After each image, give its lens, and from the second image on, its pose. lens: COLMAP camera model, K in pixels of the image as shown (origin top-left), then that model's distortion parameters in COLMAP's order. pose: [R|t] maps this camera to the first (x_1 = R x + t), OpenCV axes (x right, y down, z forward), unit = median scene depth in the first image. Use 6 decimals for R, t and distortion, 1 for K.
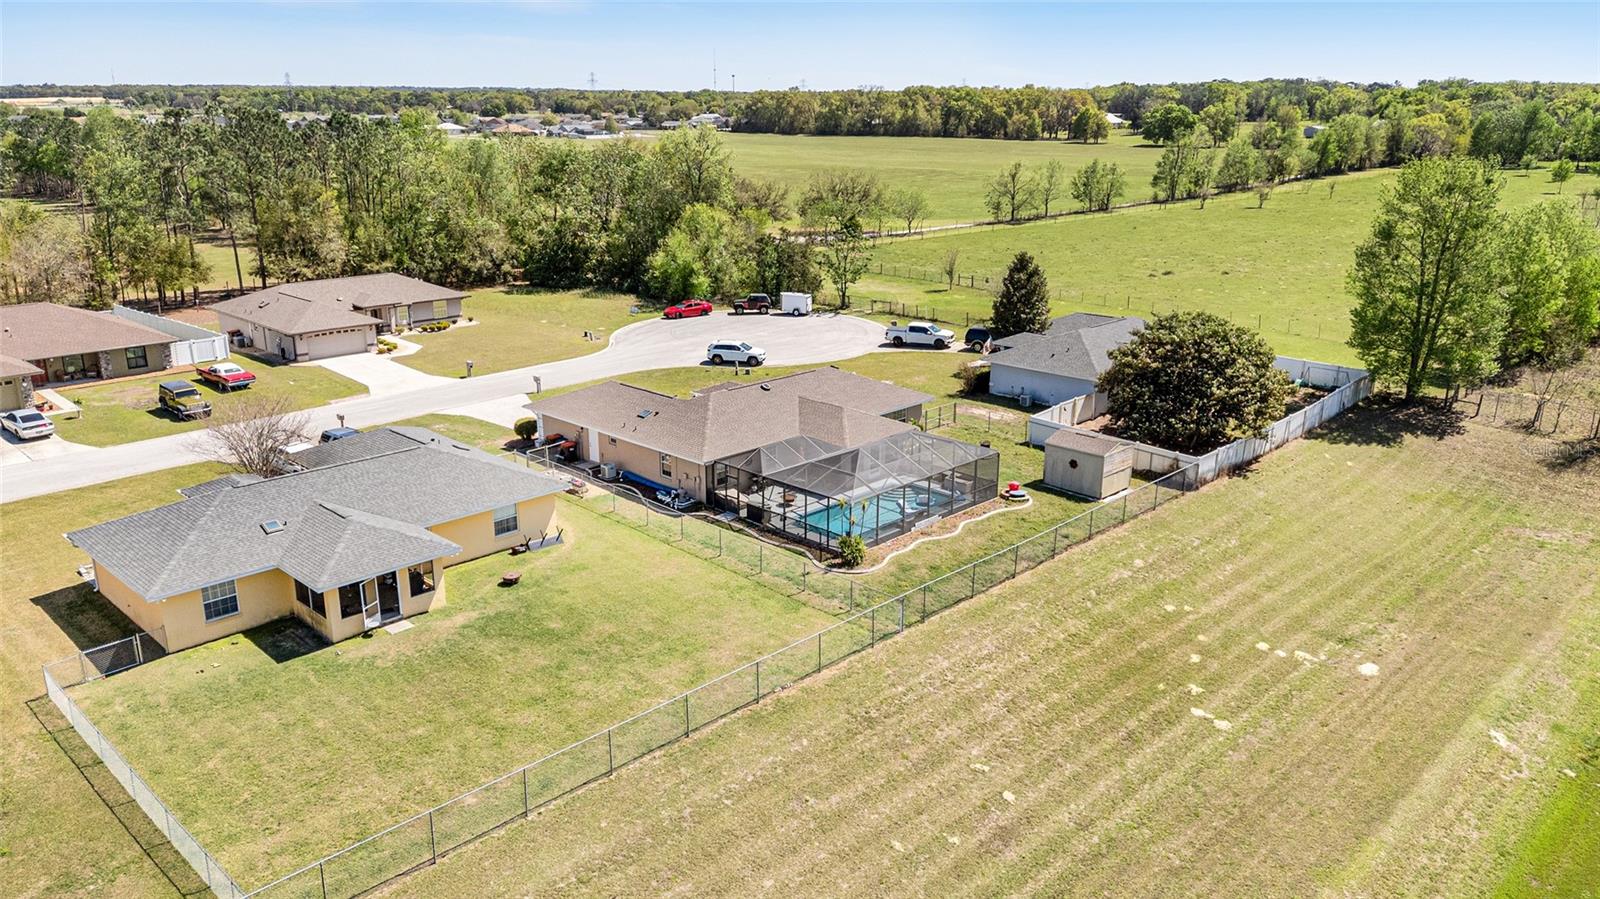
lens RADIAL K [[1171.9, 0, 803.6], [0, 1171.9, 458.3], [0, 0, 1]] dist [0.086641, -0.097327]
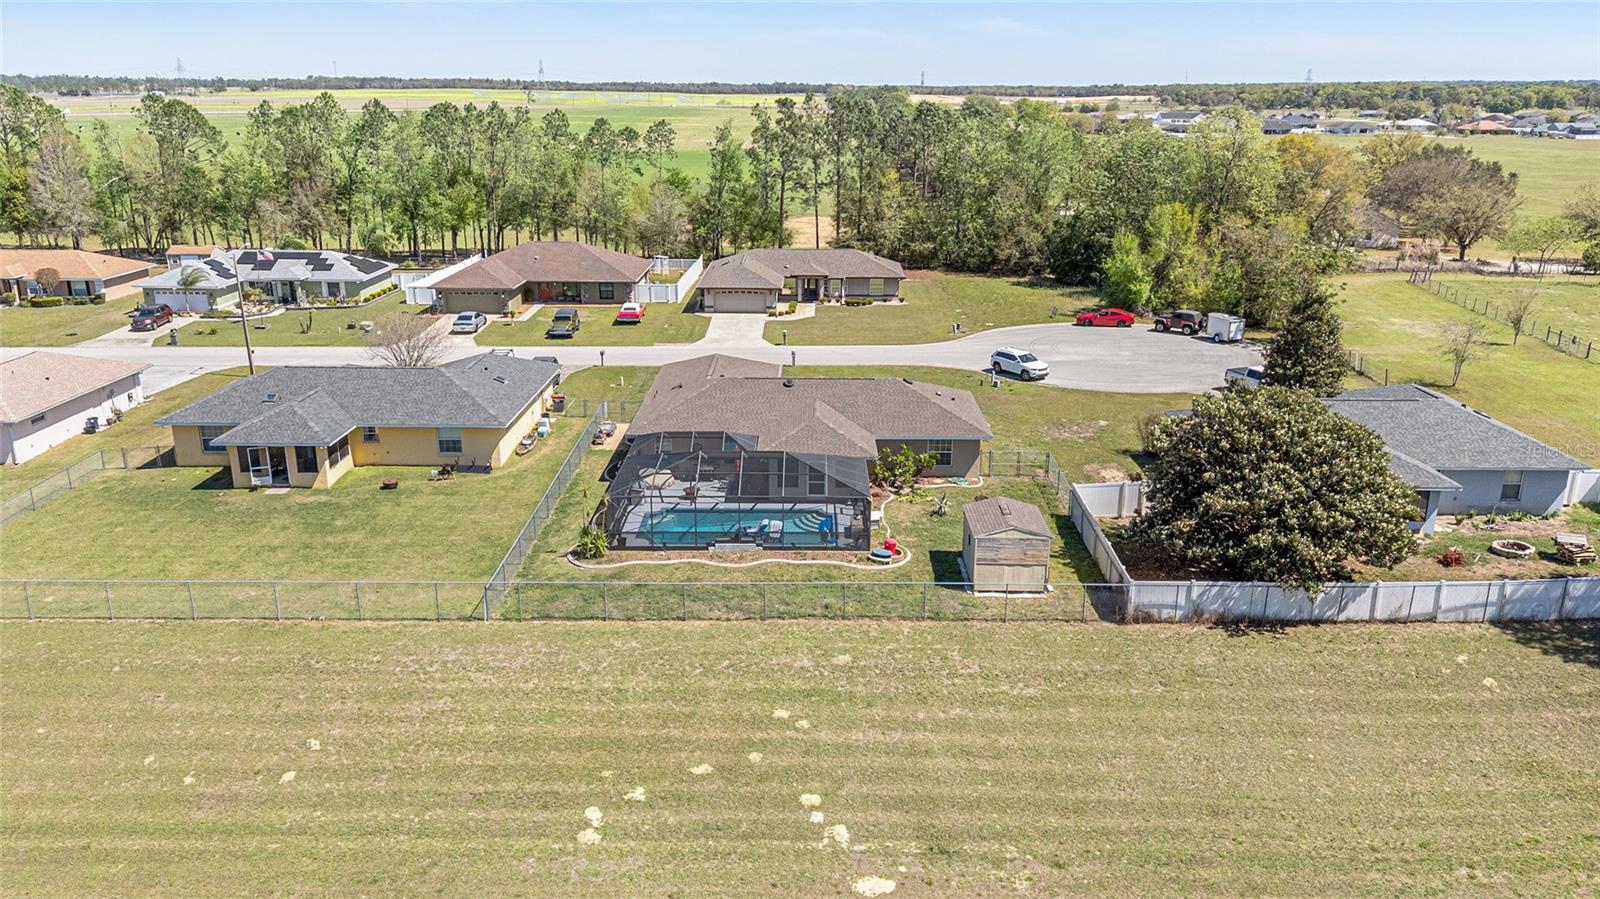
lens RADIAL K [[1171.9, 0, 803.6], [0, 1171.9, 458.3], [0, 0, 1]] dist [0.086641, -0.097327]
pose [[0.689614, 0.216743, -0.690981, 0.626622], [-0.215322, 0.972376, 0.090113, -0.086998], [0.691425, 0.086640, 0.717234, 0.323574]]
